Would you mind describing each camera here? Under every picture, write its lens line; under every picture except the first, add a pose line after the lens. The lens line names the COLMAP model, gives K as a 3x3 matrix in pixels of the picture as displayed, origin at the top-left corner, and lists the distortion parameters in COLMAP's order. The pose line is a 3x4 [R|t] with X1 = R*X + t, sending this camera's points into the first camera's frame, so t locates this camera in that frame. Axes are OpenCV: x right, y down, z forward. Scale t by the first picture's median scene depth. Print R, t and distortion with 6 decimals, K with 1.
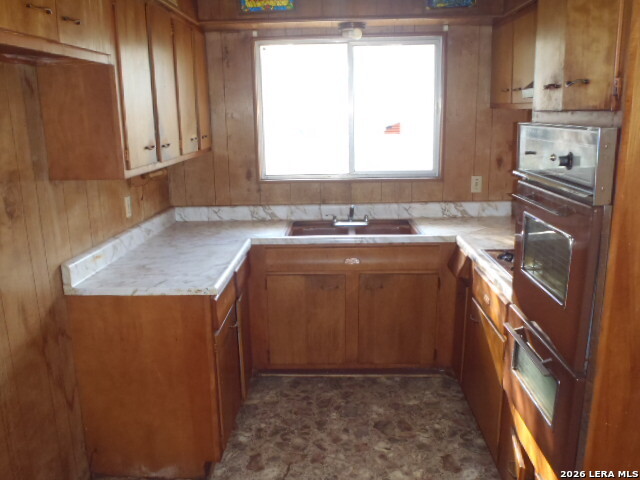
lens RADIAL K [[541.5, 0, 320.0], [0, 541.5, 240.0], [0, 0, 1]] dist [-0.079984, 0.064527]
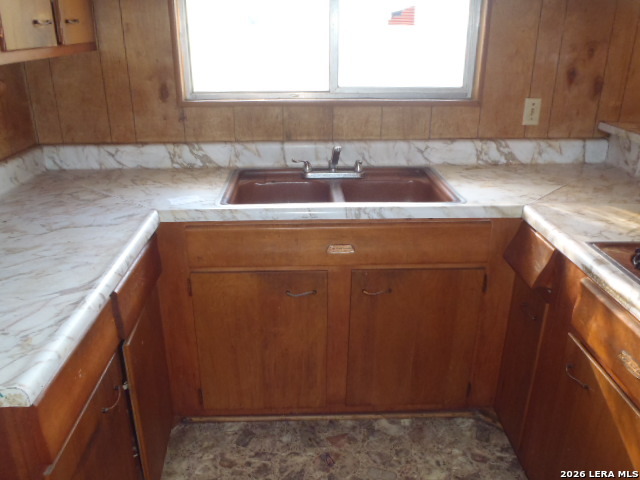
lens RADIAL K [[541.5, 0, 320.0], [0, 541.5, 240.0], [0, 0, 1]] dist [-0.079984, 0.064527]
pose [[0.997513, -0.006819, 0.070145, -0.001689], [-0.003668, 0.988937, 0.148289, -0.052845], [-0.070381, -0.148178, 0.986453, 0.425302]]
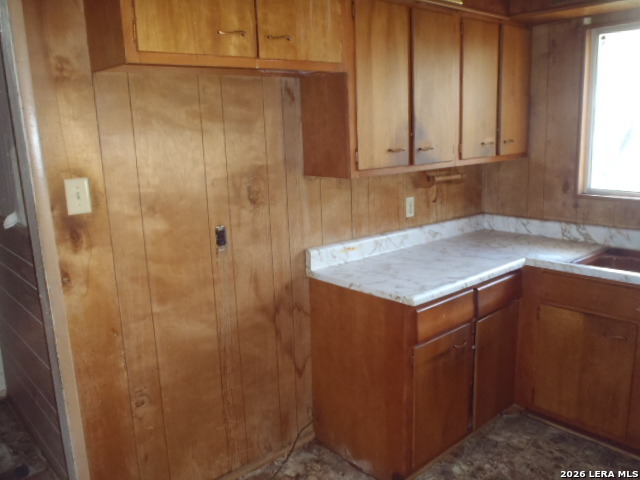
lens RADIAL K [[541.5, 0, 320.0], [0, 541.5, 240.0], [0, 0, 1]] dist [-0.079984, 0.064527]
pose [[0.686032, 0.146143, -0.712743, 0.248188], [-0.148315, 0.987140, 0.059650, -0.032480], [0.712294, 0.064789, 0.698884, 0.143291]]
